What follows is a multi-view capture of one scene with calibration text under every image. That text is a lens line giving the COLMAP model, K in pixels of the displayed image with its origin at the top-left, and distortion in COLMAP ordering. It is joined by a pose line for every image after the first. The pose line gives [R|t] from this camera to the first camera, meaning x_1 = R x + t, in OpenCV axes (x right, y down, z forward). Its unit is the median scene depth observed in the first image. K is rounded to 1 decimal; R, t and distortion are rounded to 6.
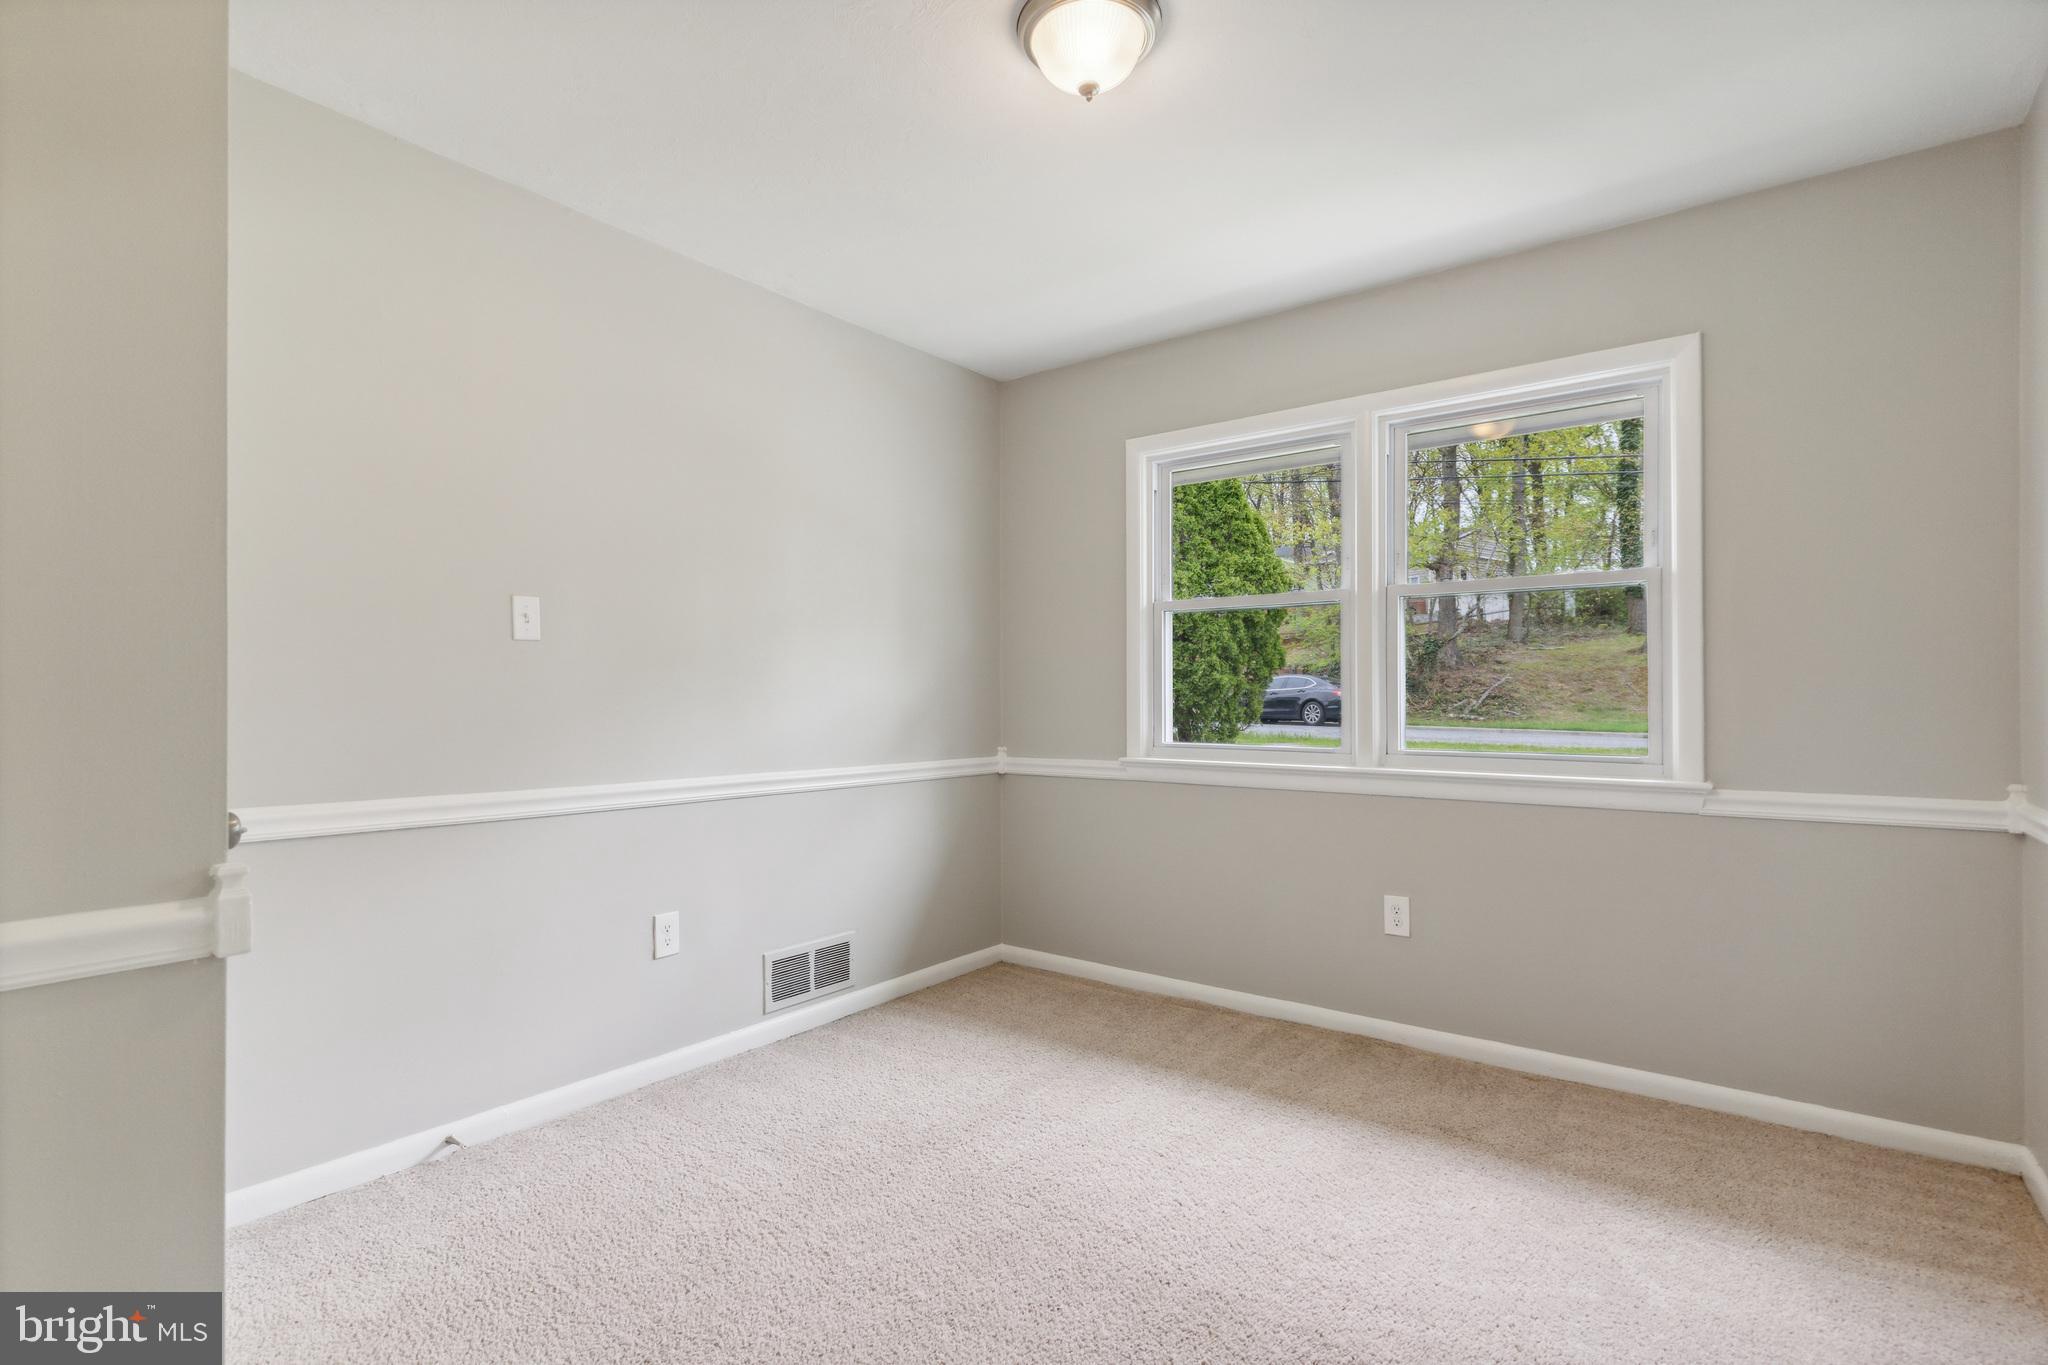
lens RADIAL K [[982.2, 0, 1017.1], [0, 982.2, 694.2], [0, 0, 1]] dist [0.001770, 0.000441]
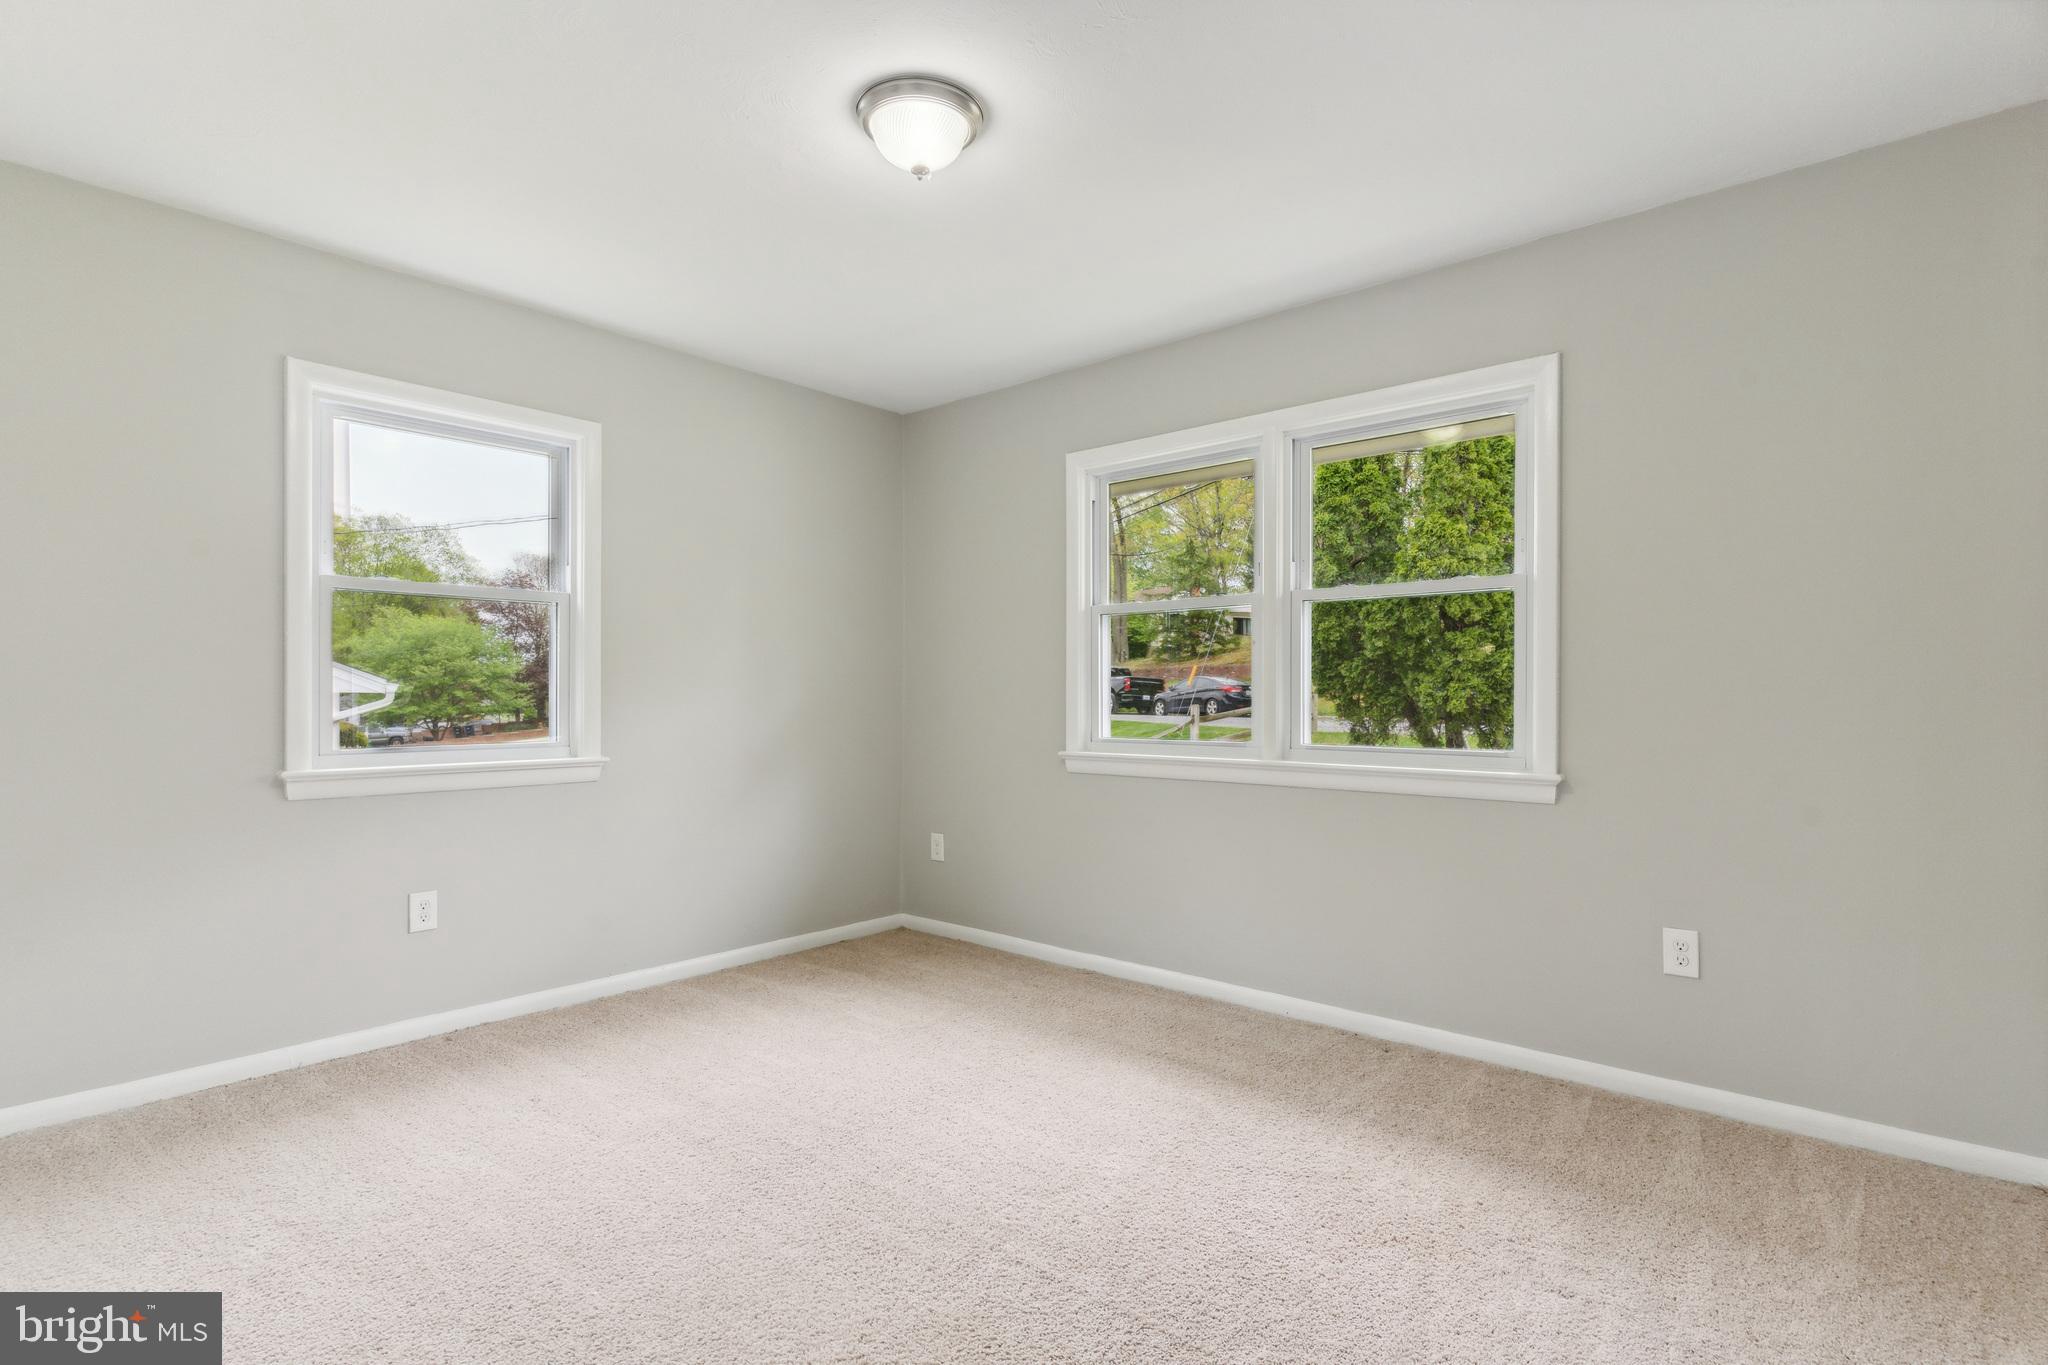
lens RADIAL K [[1010.6, 0, 1020.7], [0, 1010.6, 712.6], [0, 0, 1]] dist [0.004270, 0.000348]
pose [[0.997901, 0.001967, -0.064727, 0.168127], [-0.000666, 0.999797, 0.020126, 0.000011], [0.064753, -0.020041, 0.997700, -0.127188]]
